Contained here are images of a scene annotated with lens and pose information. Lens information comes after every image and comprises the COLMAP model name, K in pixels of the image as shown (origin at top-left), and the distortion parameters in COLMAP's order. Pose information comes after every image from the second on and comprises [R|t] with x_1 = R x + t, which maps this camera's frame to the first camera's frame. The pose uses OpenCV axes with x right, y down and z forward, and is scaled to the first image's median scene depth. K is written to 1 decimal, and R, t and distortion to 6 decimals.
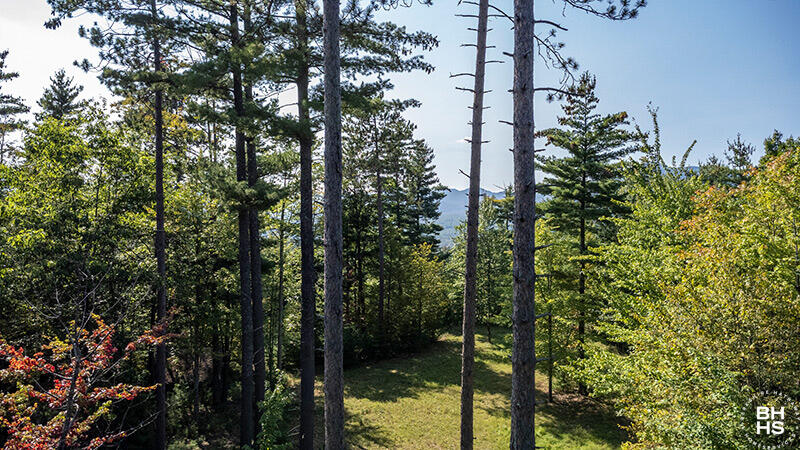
lens RADIAL K [[577.8, 0, 401.6], [0, 577.8, 225.6], [0, 0, 1]] dist [0.029175, 0.006025]
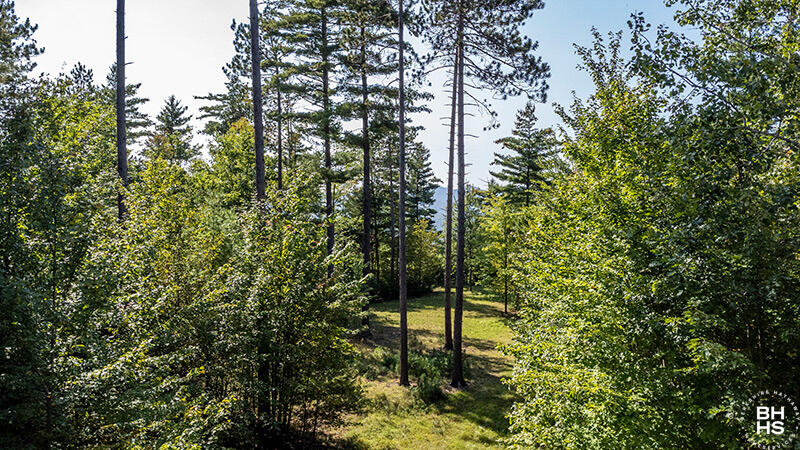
lens RADIAL K [[577.8, 0, 398.1], [0, 577.8, 223.9], [0, 0, 1]] dist [0.029175, 0.006025]
pose [[0.999993, 0.001353, 0.003405, -0.035523], [-0.001351, 0.999999, -0.000845, 0.062502], [-0.003407, 0.000841, 0.999994, -0.523672]]
